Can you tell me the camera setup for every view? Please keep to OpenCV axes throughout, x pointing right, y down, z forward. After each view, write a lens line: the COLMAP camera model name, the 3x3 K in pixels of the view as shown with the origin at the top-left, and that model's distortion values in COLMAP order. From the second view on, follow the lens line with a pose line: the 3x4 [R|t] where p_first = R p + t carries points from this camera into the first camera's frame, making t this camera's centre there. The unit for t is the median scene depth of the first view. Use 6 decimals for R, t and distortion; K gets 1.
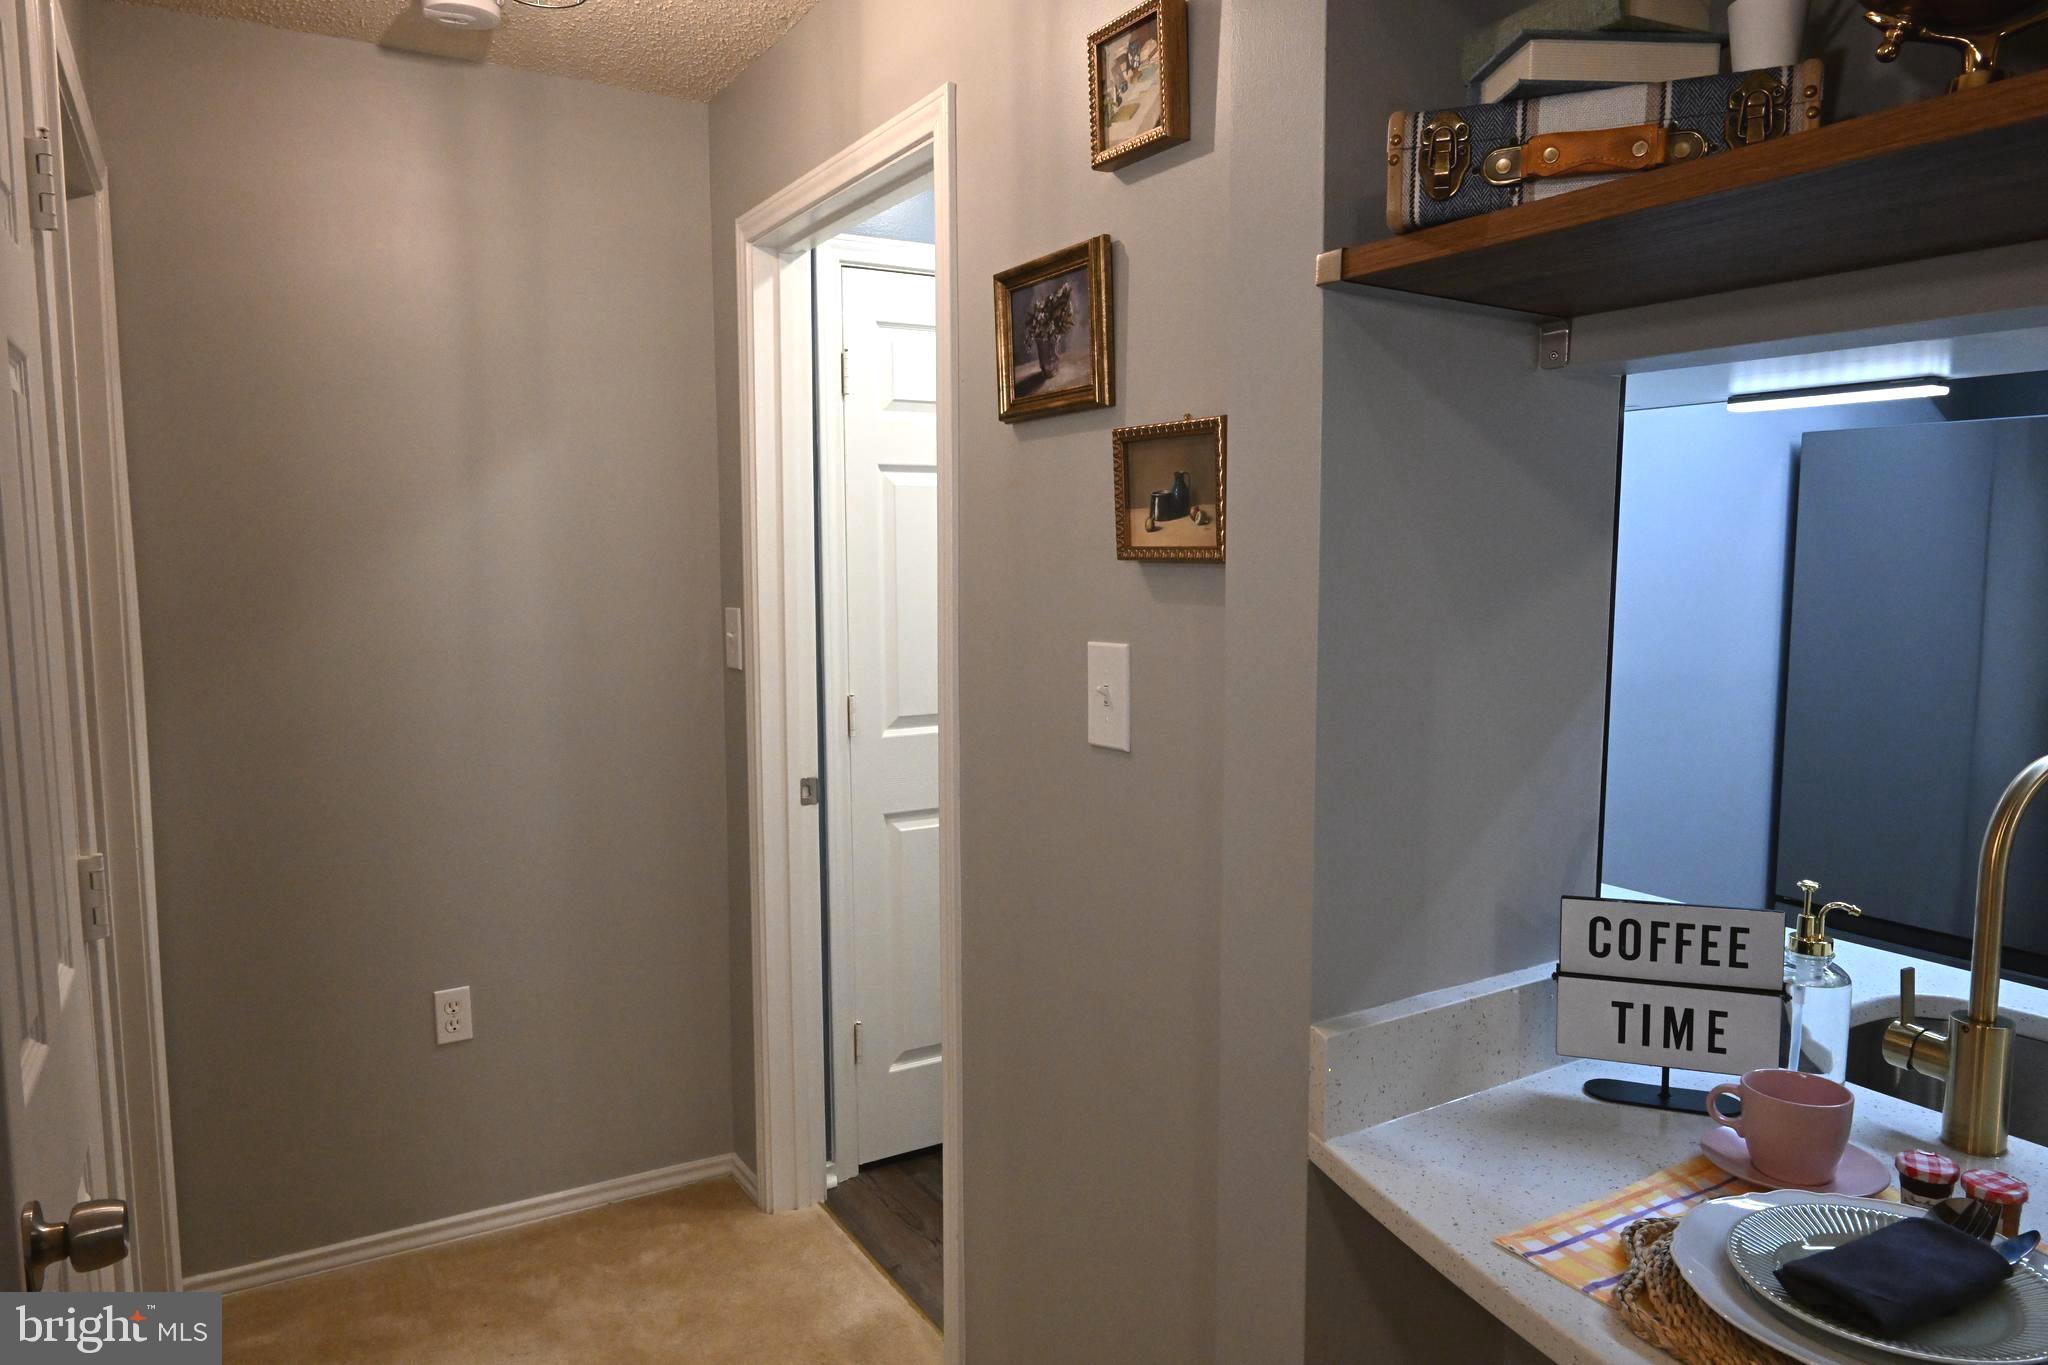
lens RADIAL K [[1353.8, 0, 1029.3], [0, 1353.8, 685.4], [0, 0, 1]] dist [-0.004855, 0.002176]
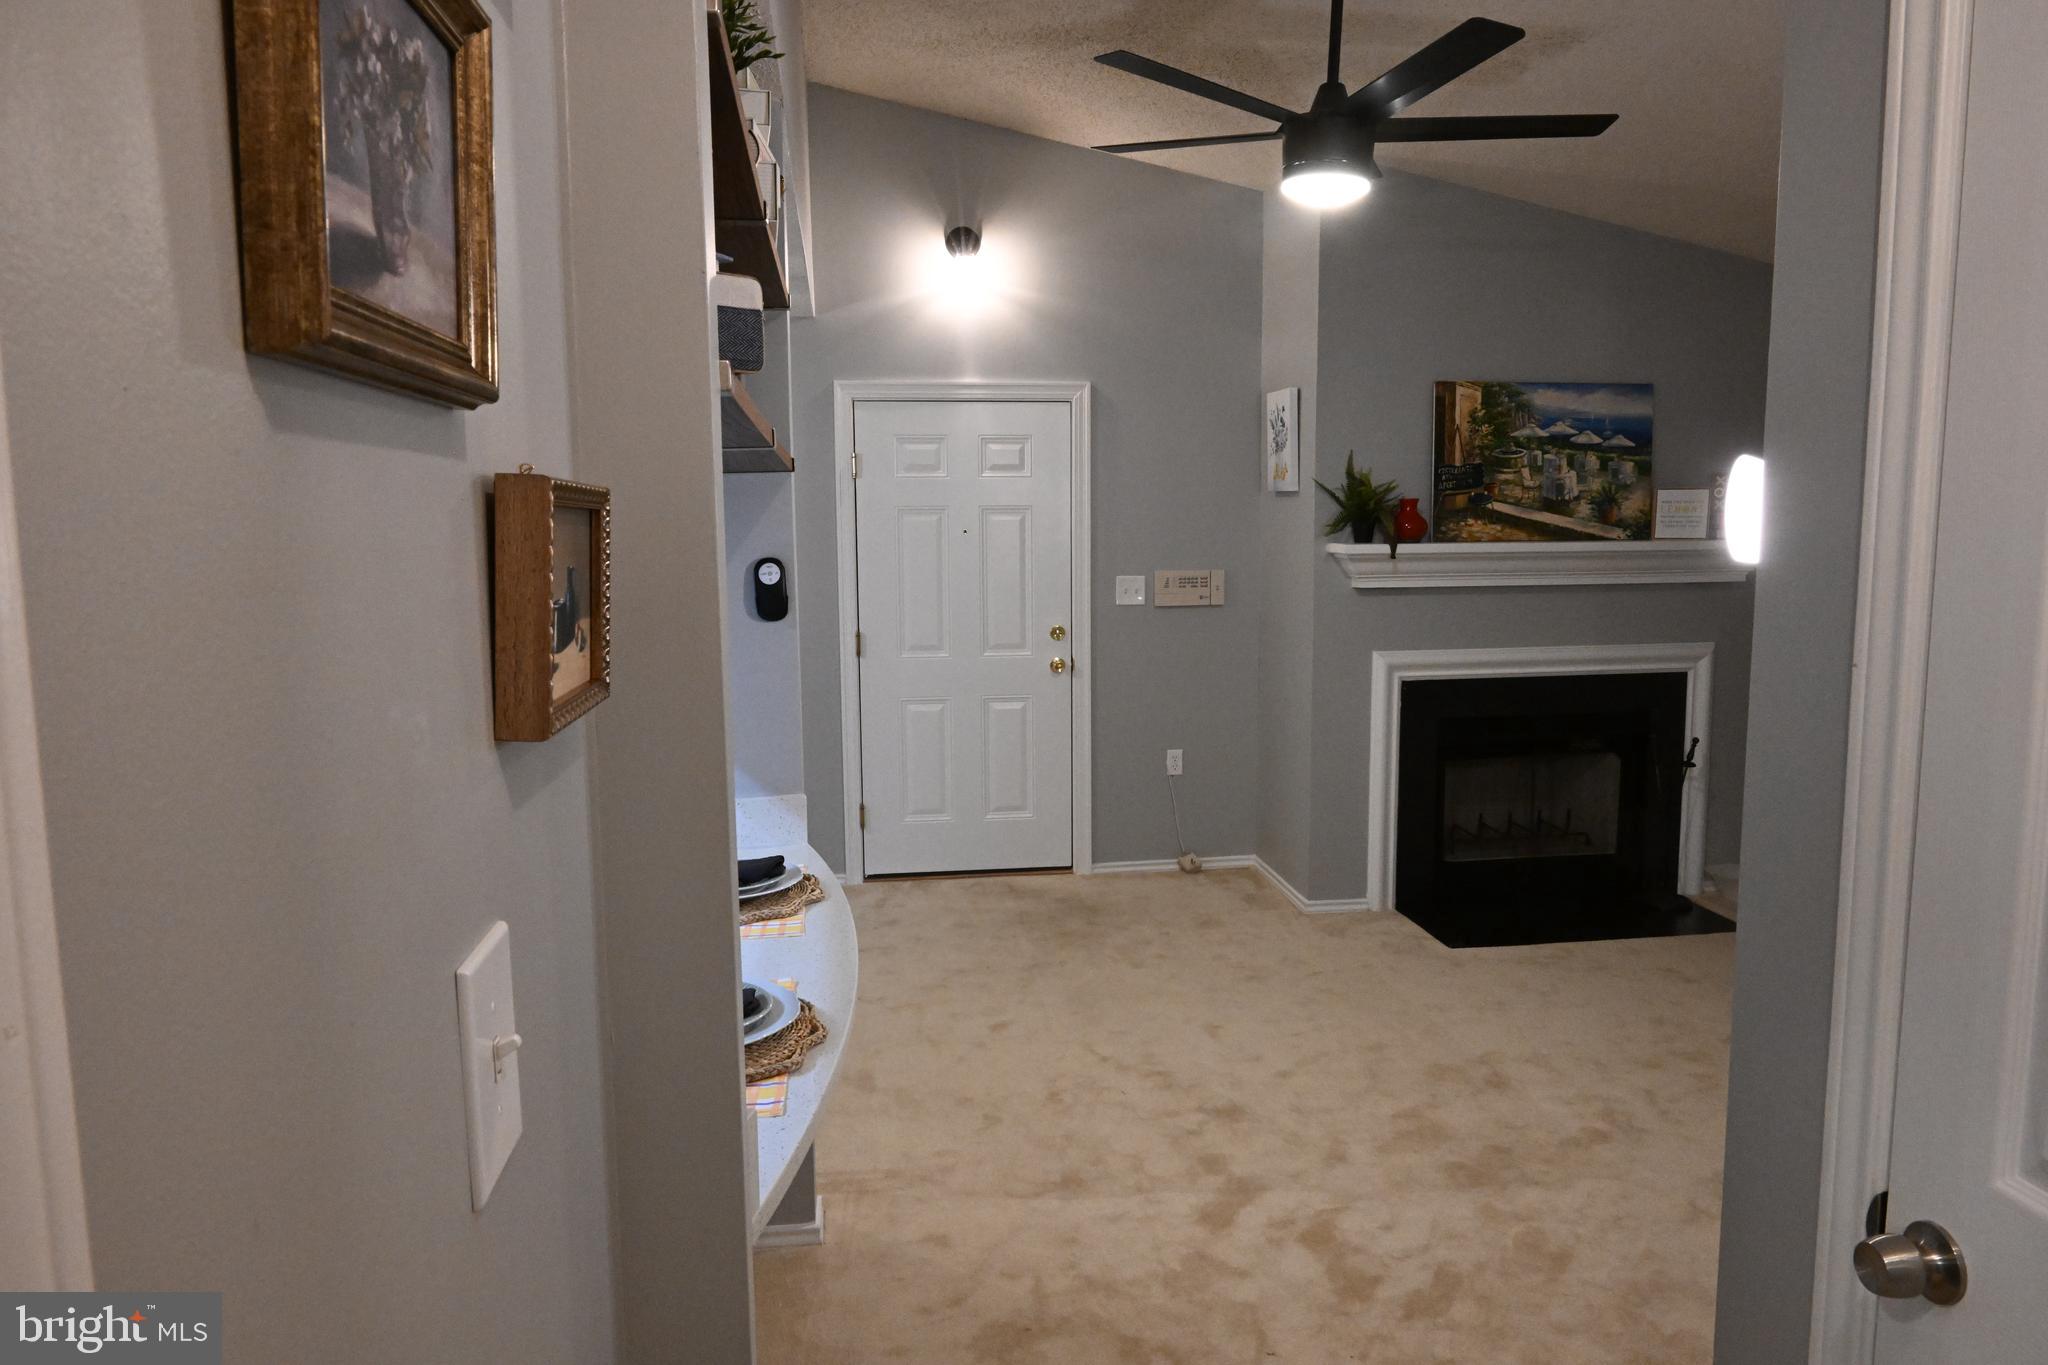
lens RADIAL K [[1353.8, 0, 1029.3], [0, 1353.8, 685.4], [0, 0, 1]] dist [-0.004855, 0.002176]
pose [[-0.920307, -0.035646, 0.389569, -0.303589], [0.049393, 0.977282, 0.206109, -0.217379], [-0.388066, 0.208925, -0.897639, 1.451048]]
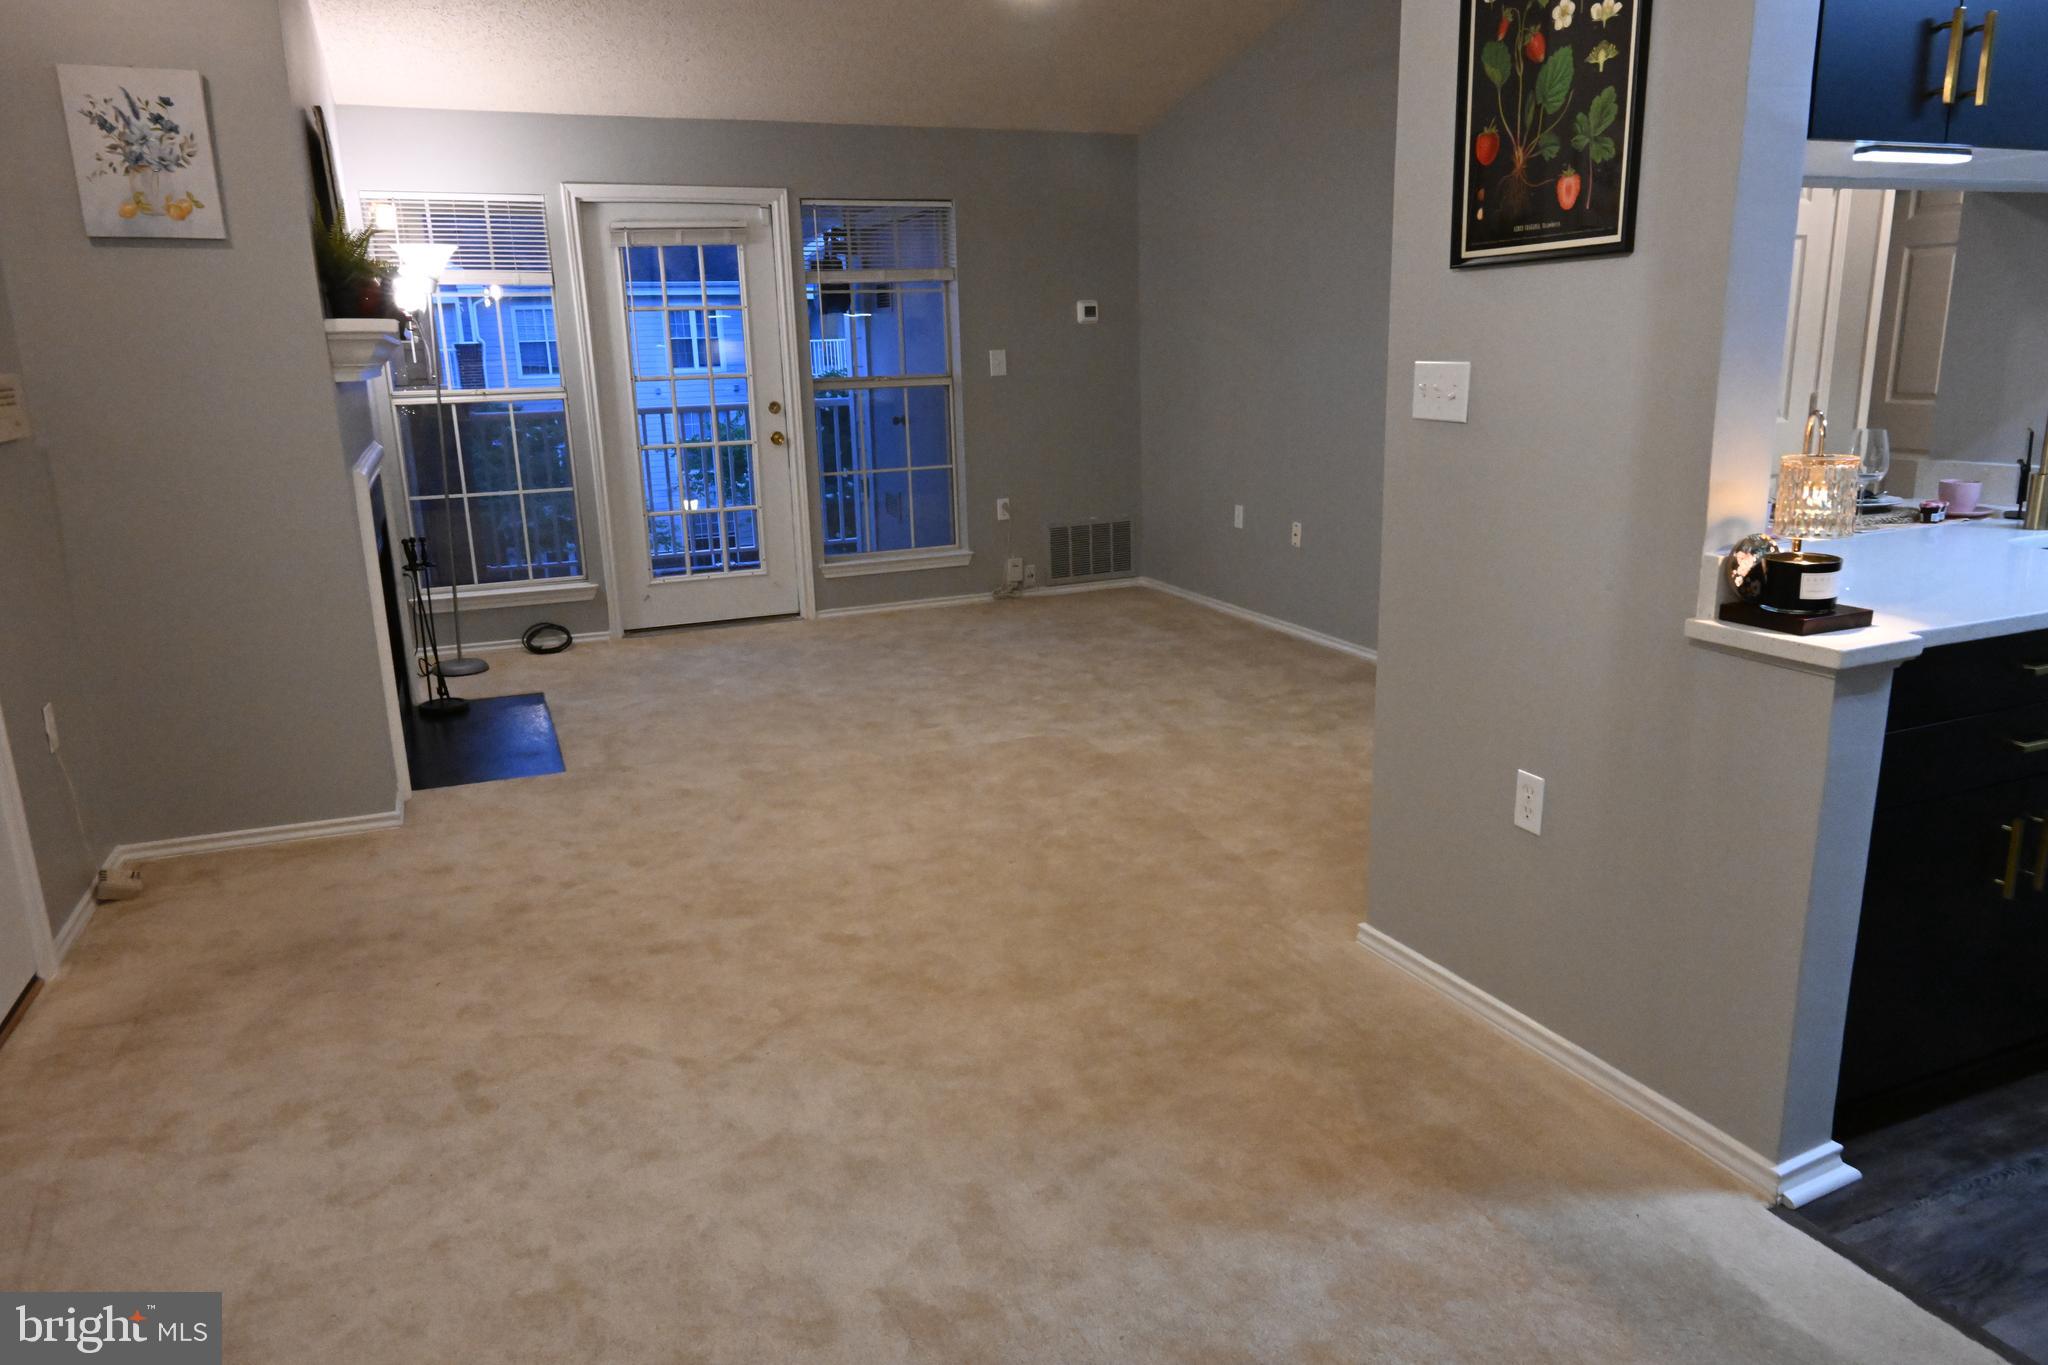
lens RADIAL K [[1358.4, 0, 1031.7], [0, 1358.4, 691.7], [0, 0, 1]] dist [0.002440, -0.007958]
pose [[-0.140428, 0.251401, -0.957642, 2.677077], [-0.068780, 0.962412, 0.262740, 0.088014], [0.987699, 0.102763, -0.117858, -0.363937]]
